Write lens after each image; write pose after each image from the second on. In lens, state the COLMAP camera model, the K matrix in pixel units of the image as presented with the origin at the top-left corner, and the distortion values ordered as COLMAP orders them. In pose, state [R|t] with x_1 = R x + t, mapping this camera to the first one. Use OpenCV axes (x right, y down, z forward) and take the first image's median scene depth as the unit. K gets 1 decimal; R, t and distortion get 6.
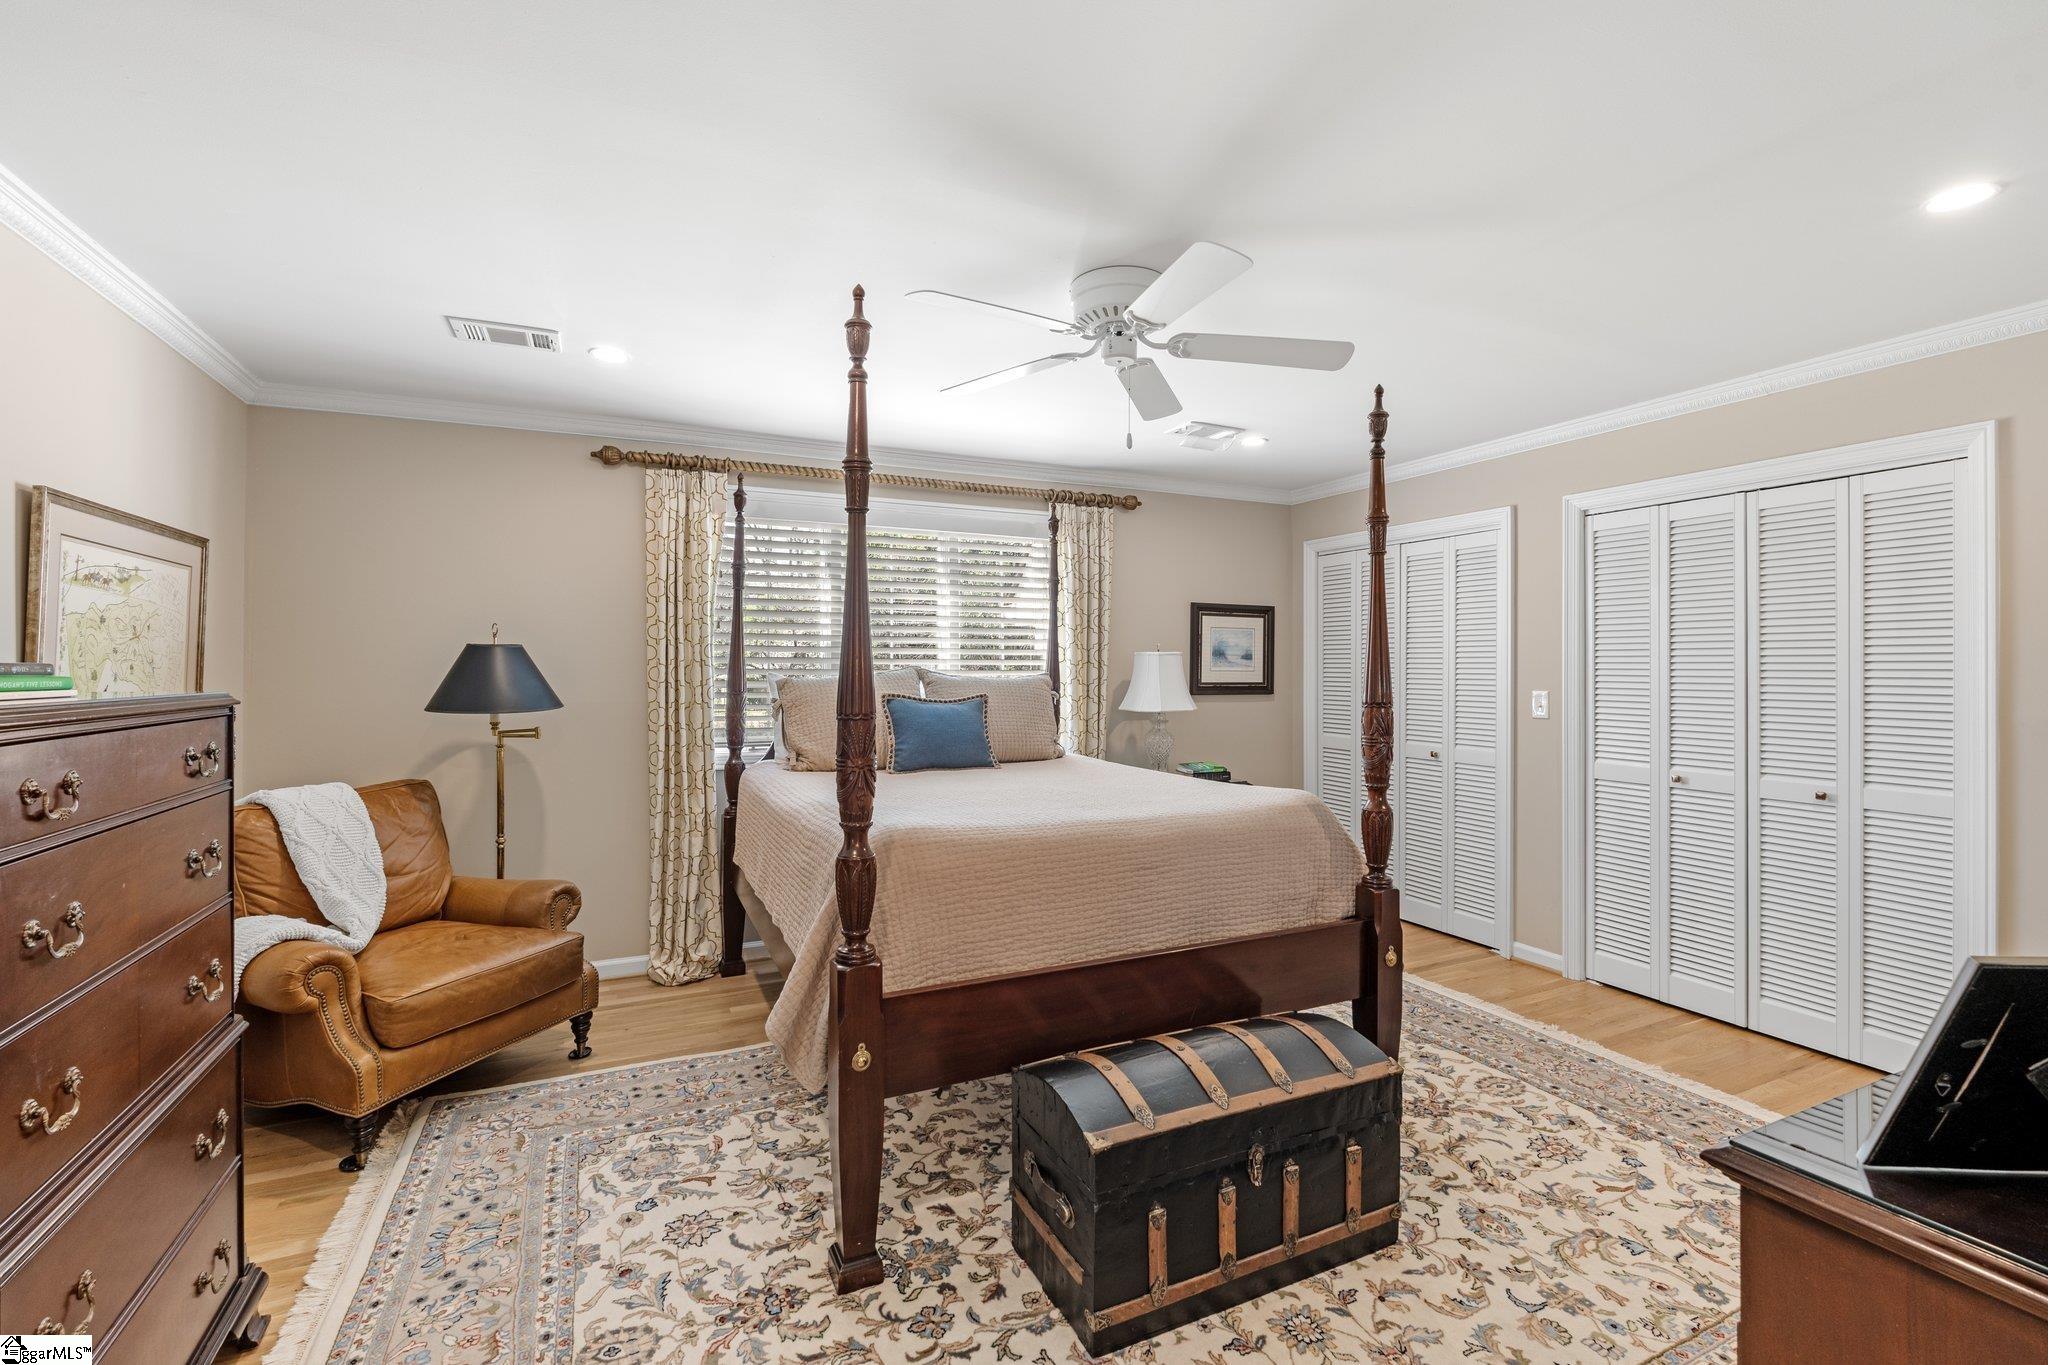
lens RADIAL K [[893.9, 0, 1025.7], [0, 893.9, 672.9], [0, 0, 1]] dist [-0.003845, -0.000530]
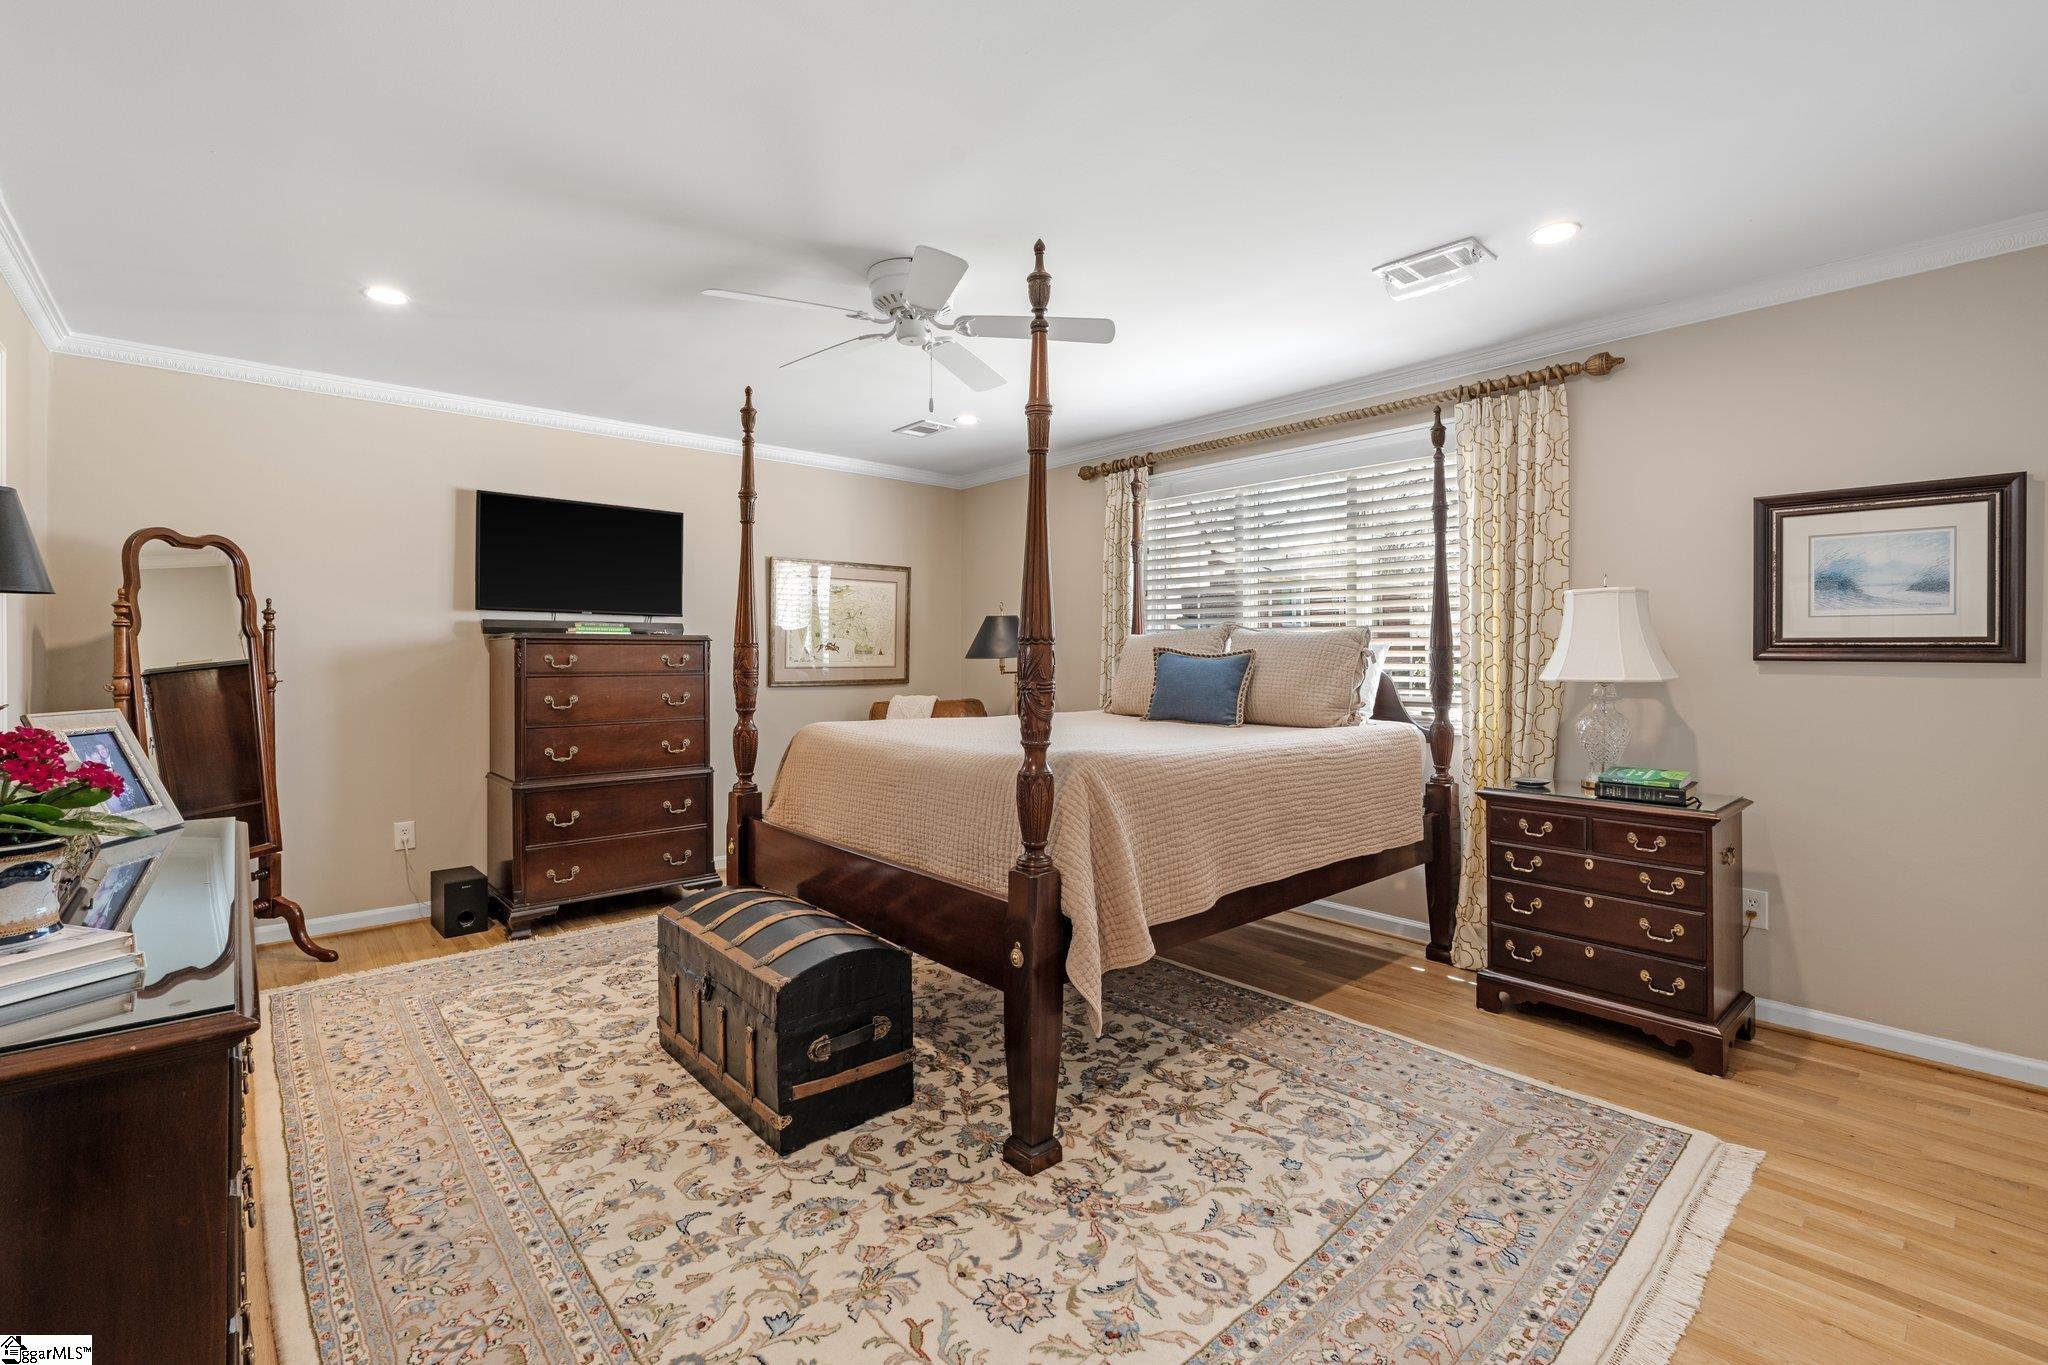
lens RADIAL K [[893.9, 0, 1037.6], [0, 893.9, 652.7], [0, 0, 1]] dist [-0.003845, -0.000530]
pose [[0.285279, 0.001766, -0.958443, 1.077854], [-0.002288, 0.999997, 0.001162, 0.036904], [0.958442, 0.001861, 0.285282, 0.711953]]
